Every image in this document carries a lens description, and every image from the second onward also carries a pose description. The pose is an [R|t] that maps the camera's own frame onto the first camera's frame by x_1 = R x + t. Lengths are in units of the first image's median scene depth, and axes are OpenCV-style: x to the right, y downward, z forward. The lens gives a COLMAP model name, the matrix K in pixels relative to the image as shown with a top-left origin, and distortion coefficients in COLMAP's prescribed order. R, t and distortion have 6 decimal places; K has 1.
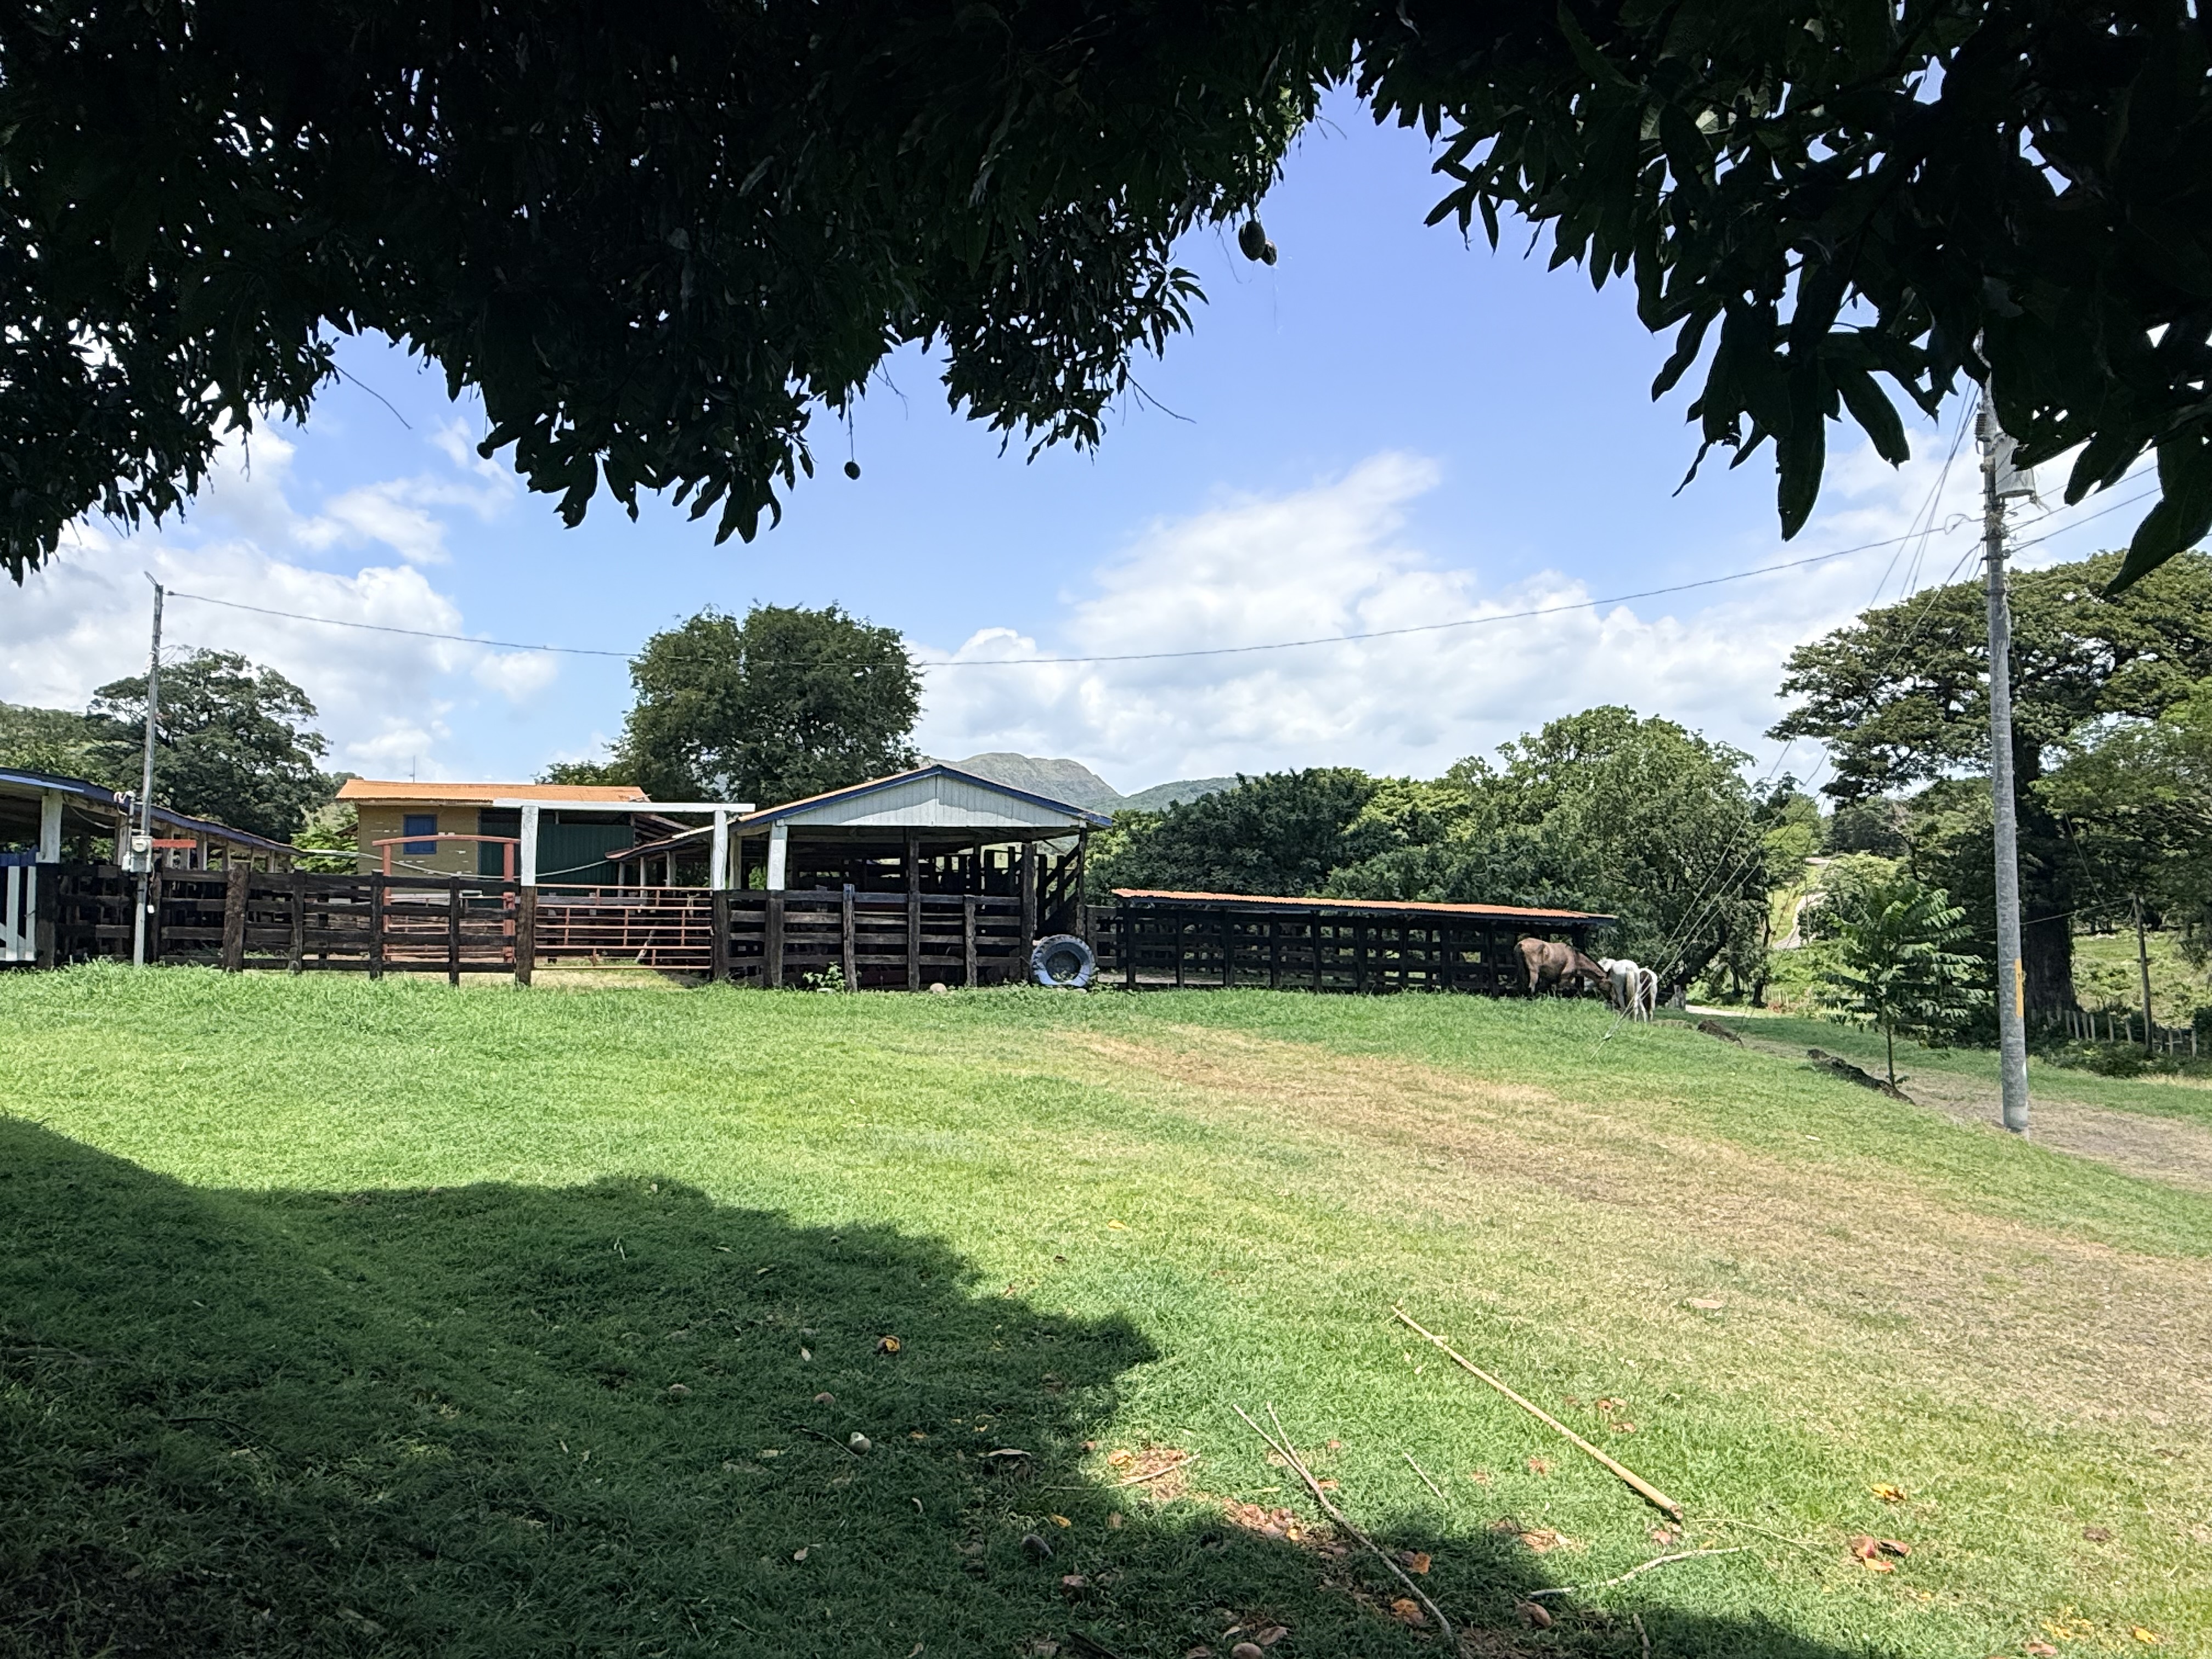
lens RADIAL K [[1406.0, 0, 1105.3], [0, 1406.0, 849.6], [0, 0, 1]] dist [-0.038037, -0.000483]
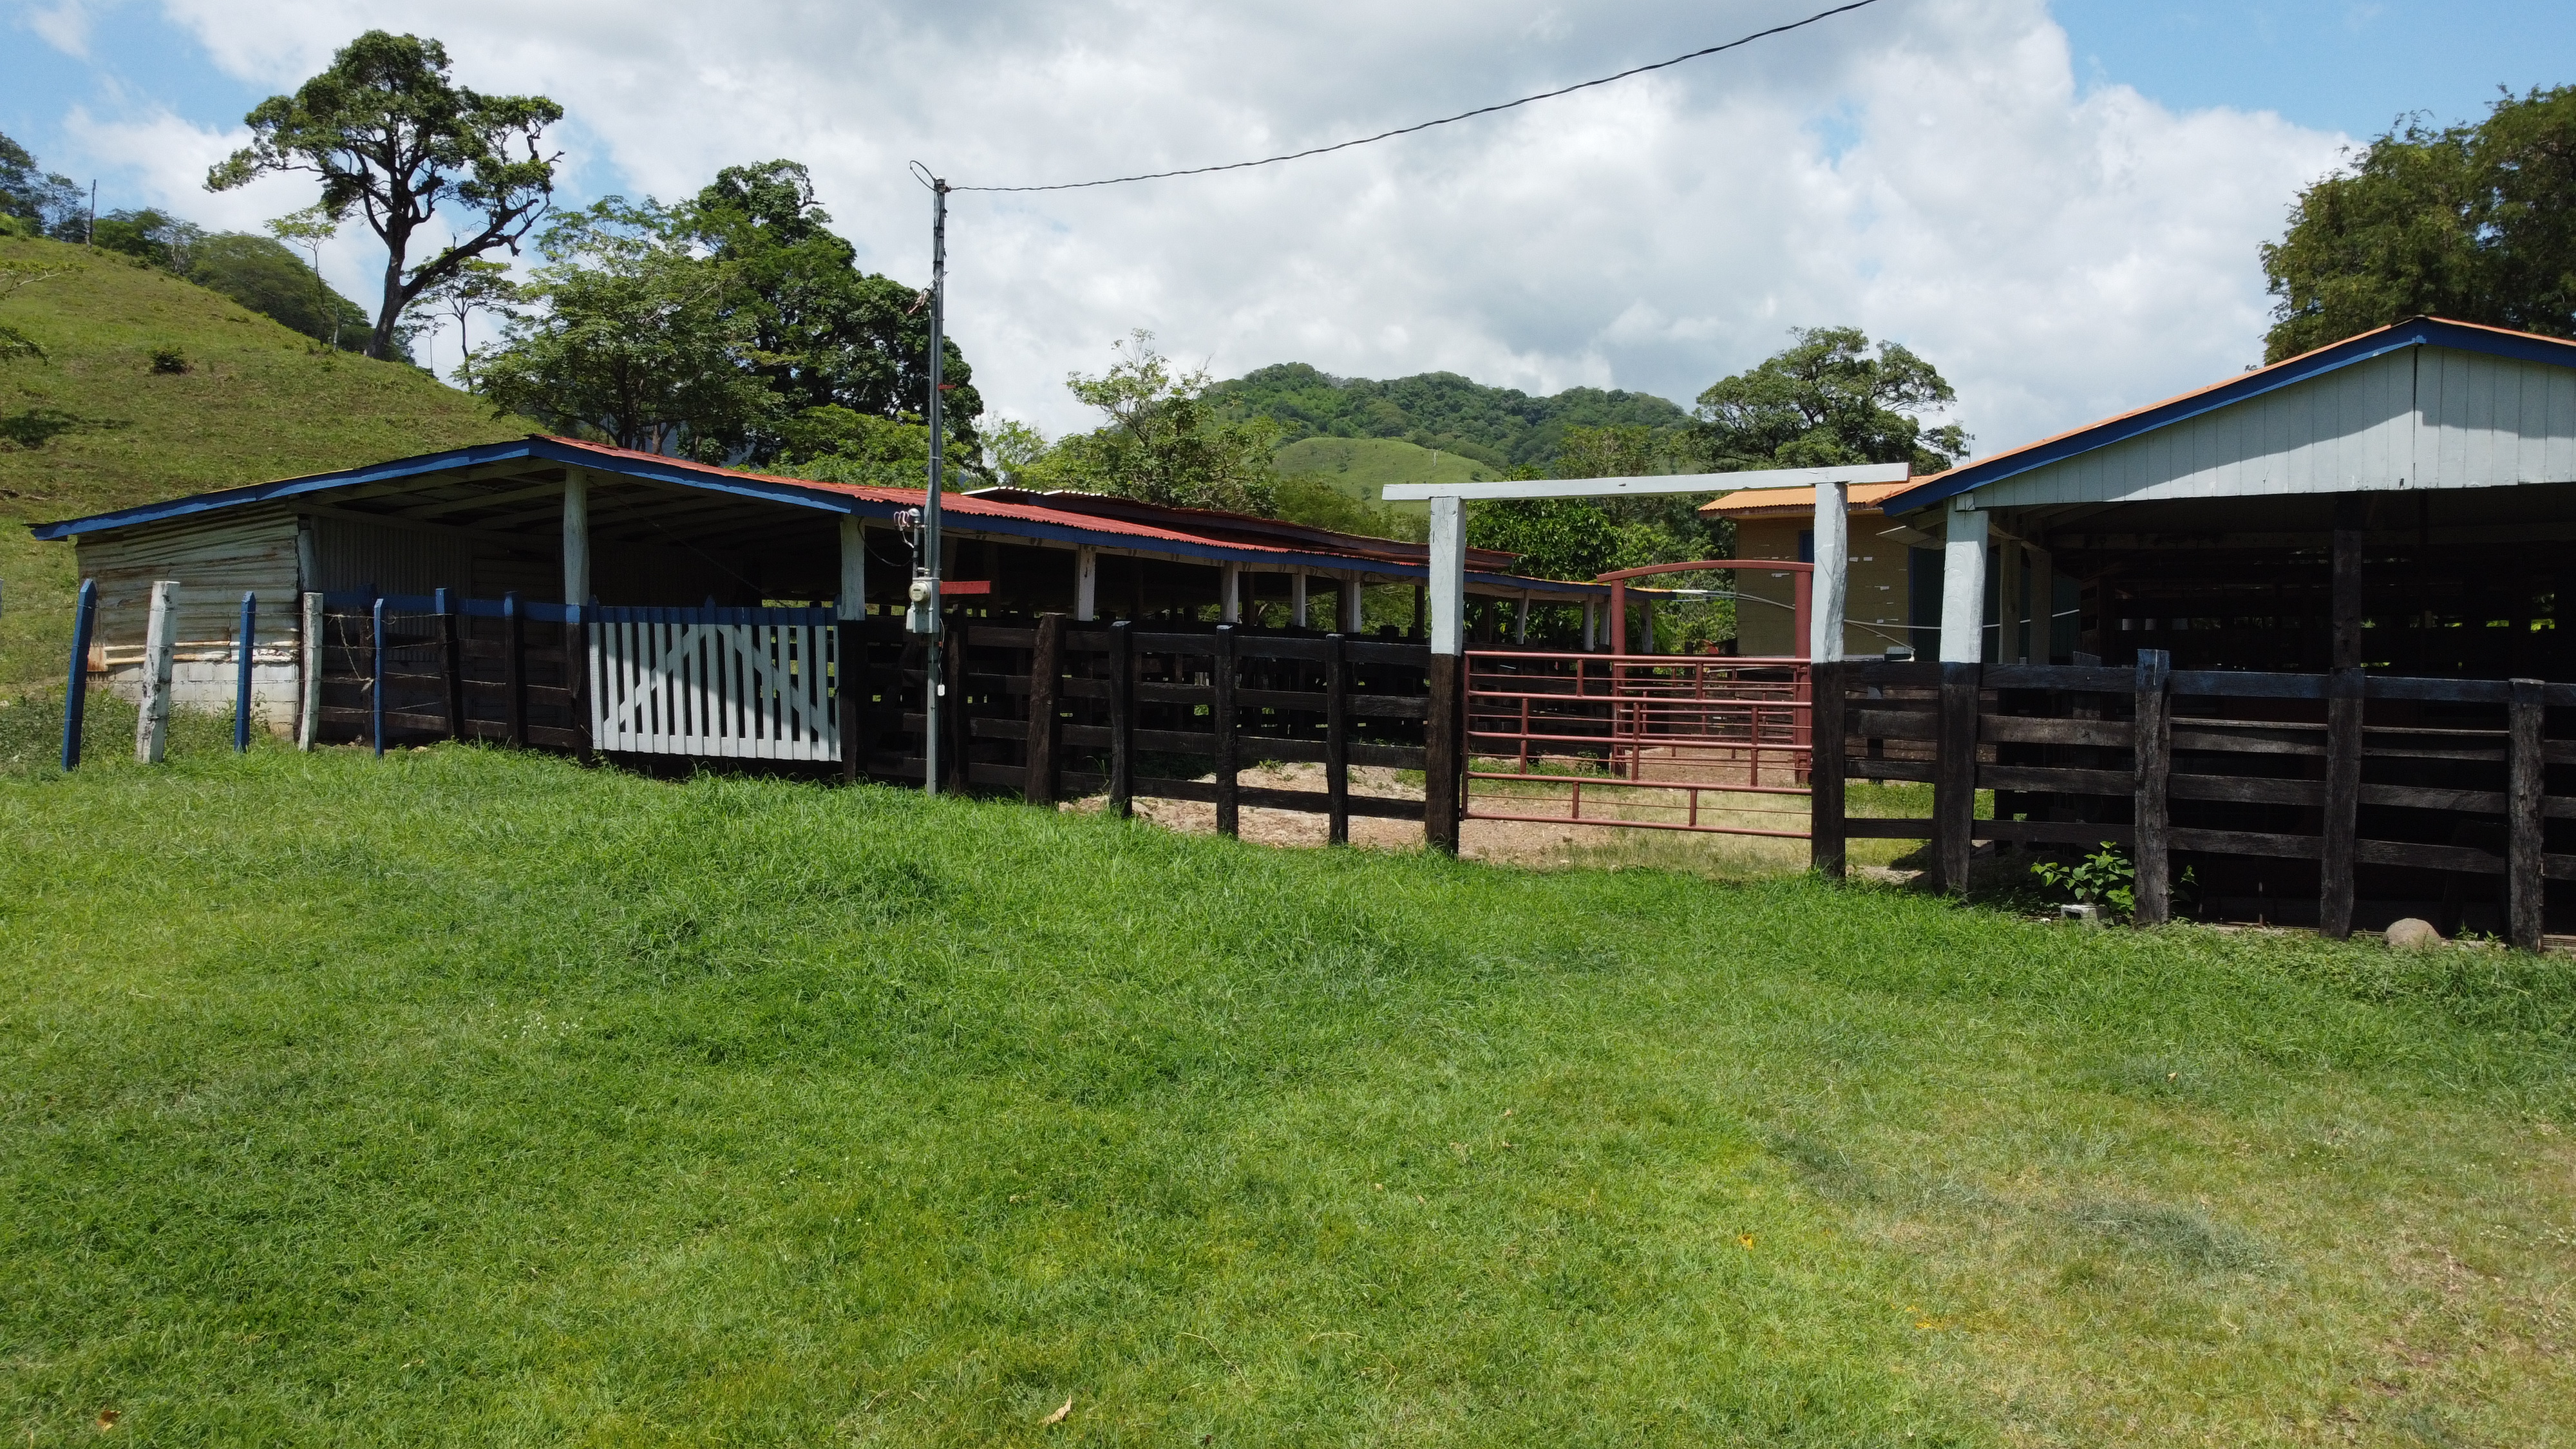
lens RADIAL K [[1948.5, 0, 1282.3], [0, 1948.5, 710.7], [0, 0, 1]] dist [-0.003518, -0.003594]
pose [[0.616740, 0.026619, -0.786717, 0.098865], [0.025006, 0.998261, 0.053380, 0.006472], [0.786770, -0.052594, 0.615002, 0.459766]]
